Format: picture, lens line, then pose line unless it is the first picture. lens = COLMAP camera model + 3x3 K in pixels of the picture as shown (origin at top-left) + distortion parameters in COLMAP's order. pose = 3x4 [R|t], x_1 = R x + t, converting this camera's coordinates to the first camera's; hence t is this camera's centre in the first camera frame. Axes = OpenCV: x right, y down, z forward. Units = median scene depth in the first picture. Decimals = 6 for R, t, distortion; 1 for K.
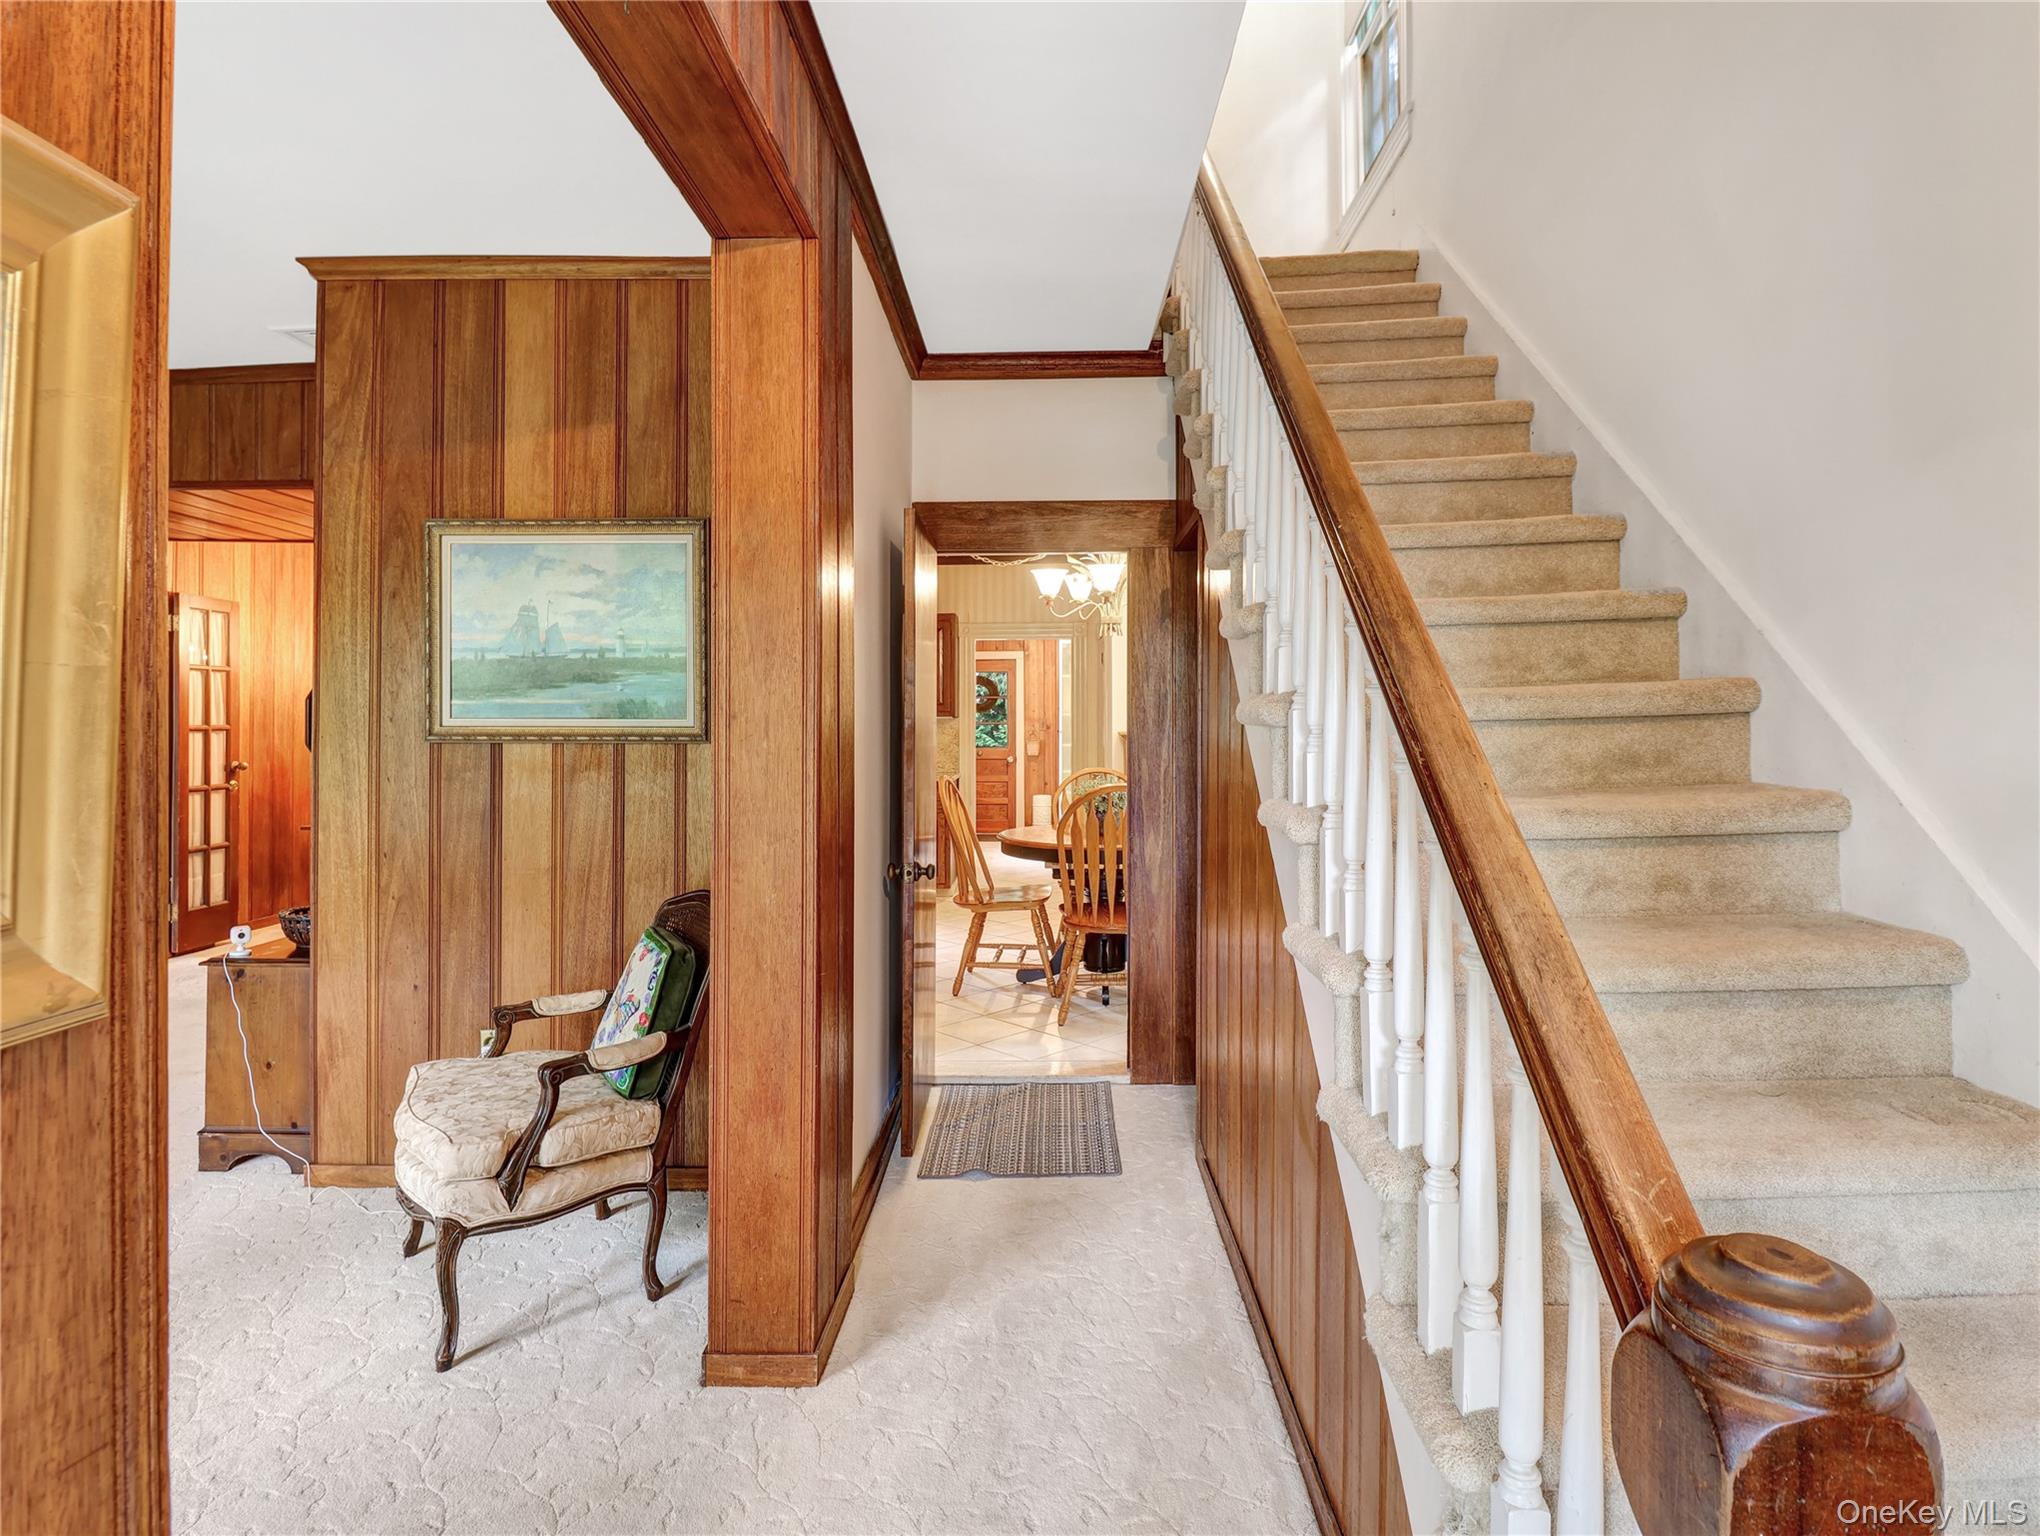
lens RADIAL K [[1098.5, 0, 1000.3], [0, 1098.5, 713.5], [0, 0, 1]] dist [0.013476, -0.000229]
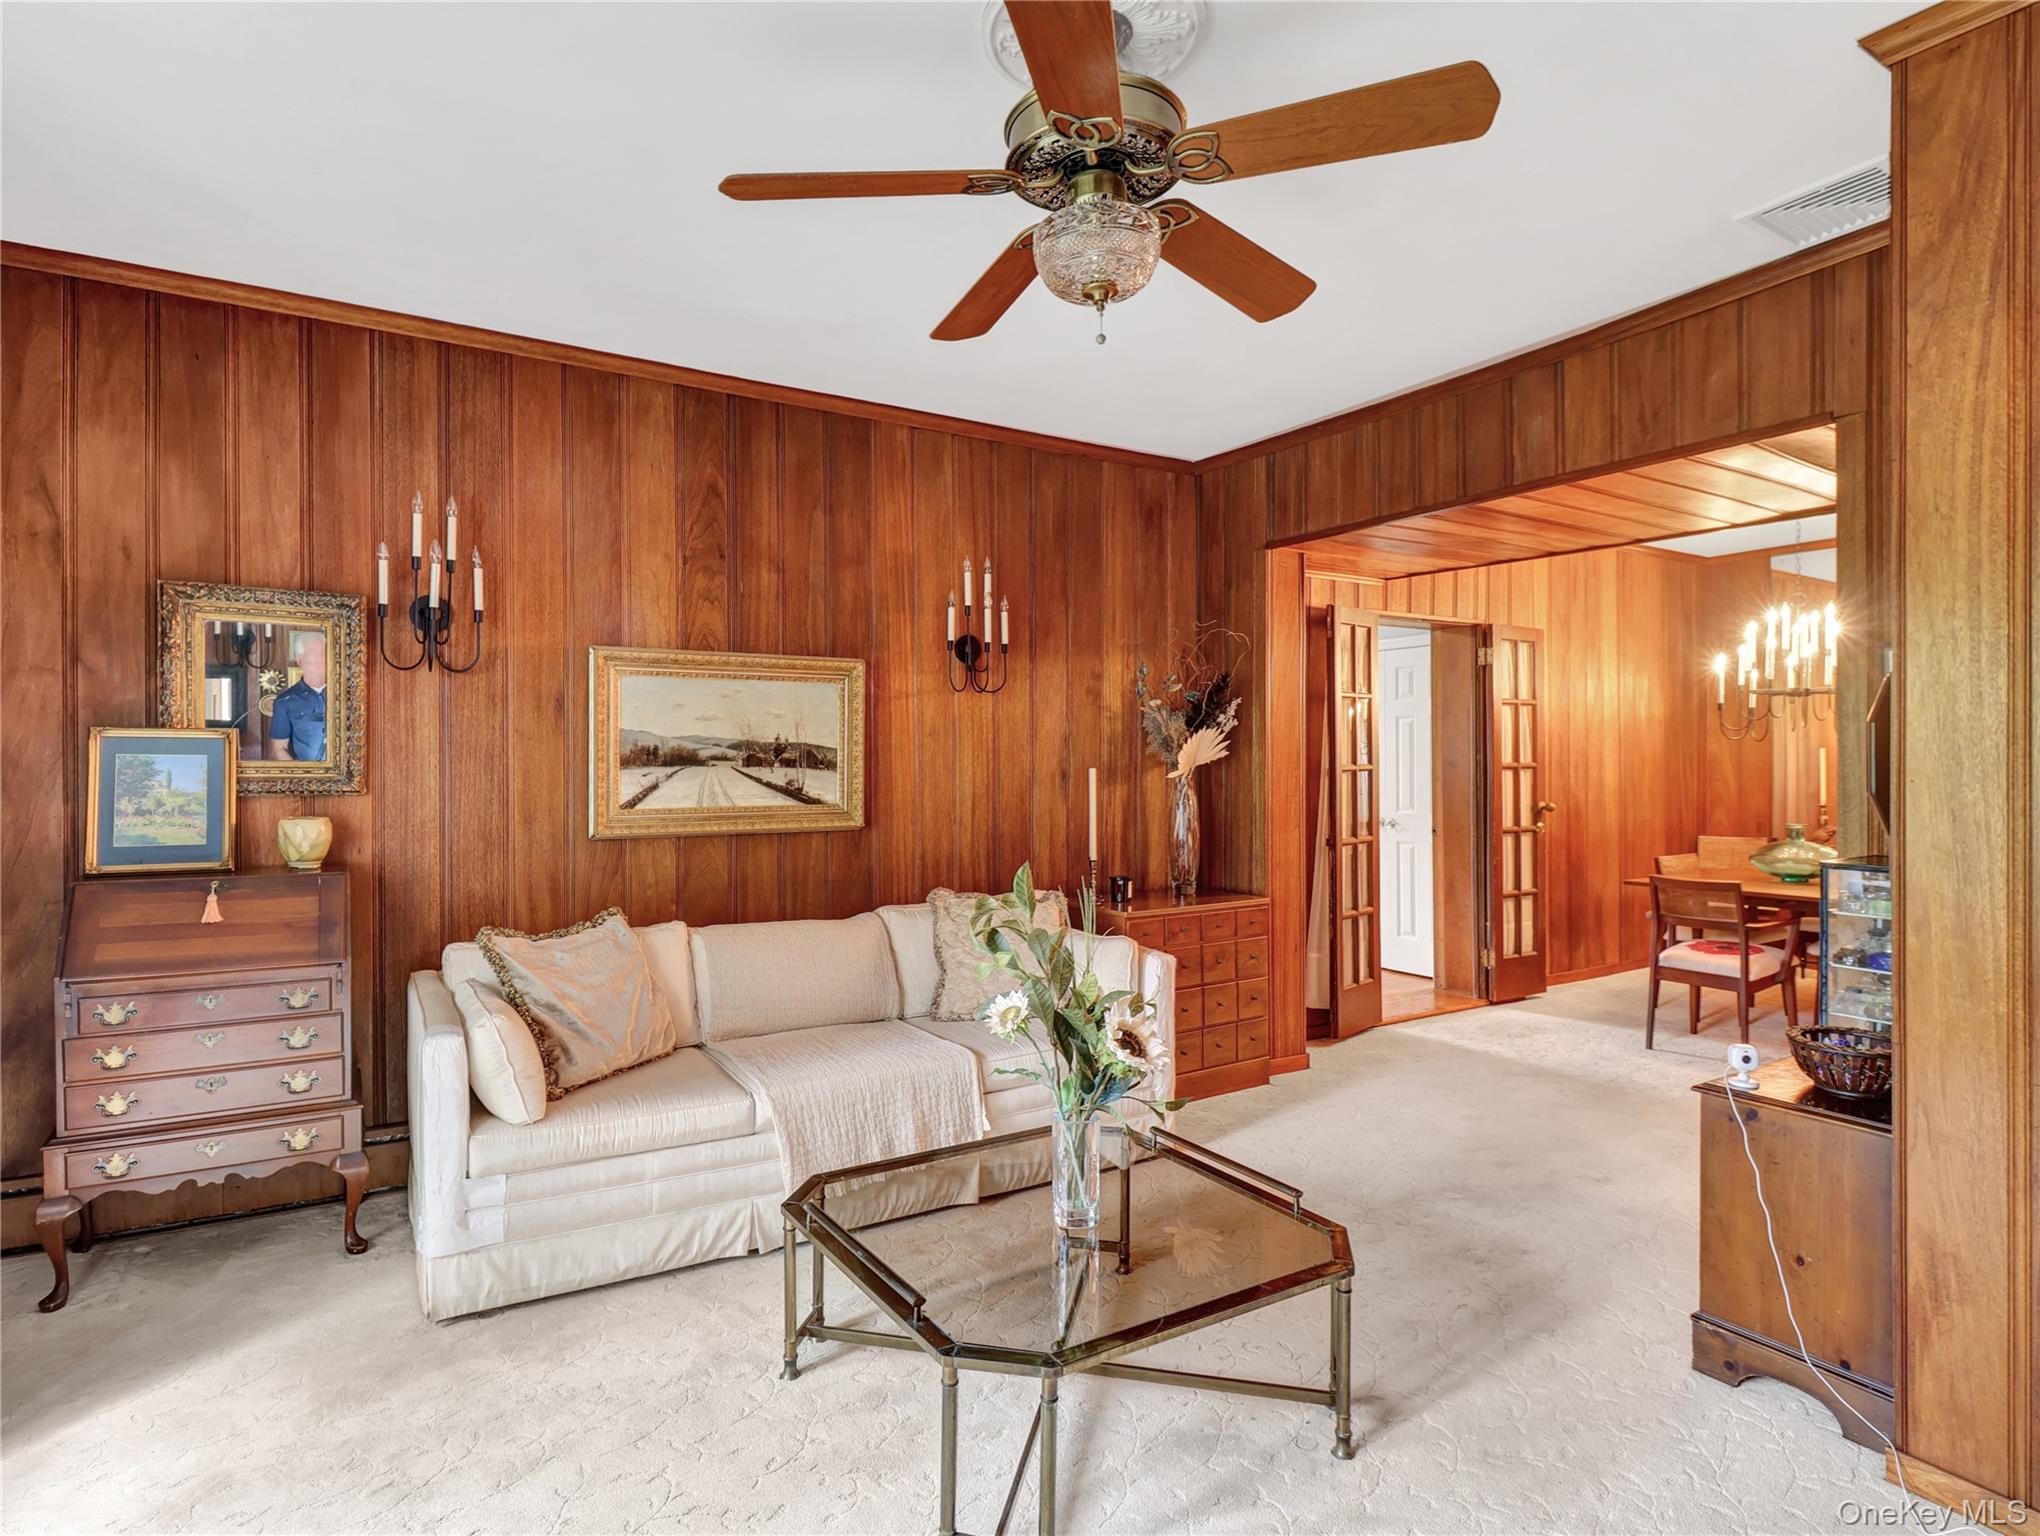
lens RADIAL K [[1098.5, 0, 1017.8], [0, 1098.5, 763.2], [0, 0, 1]] dist [0.013476, -0.000229]
pose [[0.580664, 0.001636, -0.814141, -0.380702], [0.006724, 0.999954, 0.006804, 0.003394], [0.814115, -0.009425, 0.580627, 0.210657]]
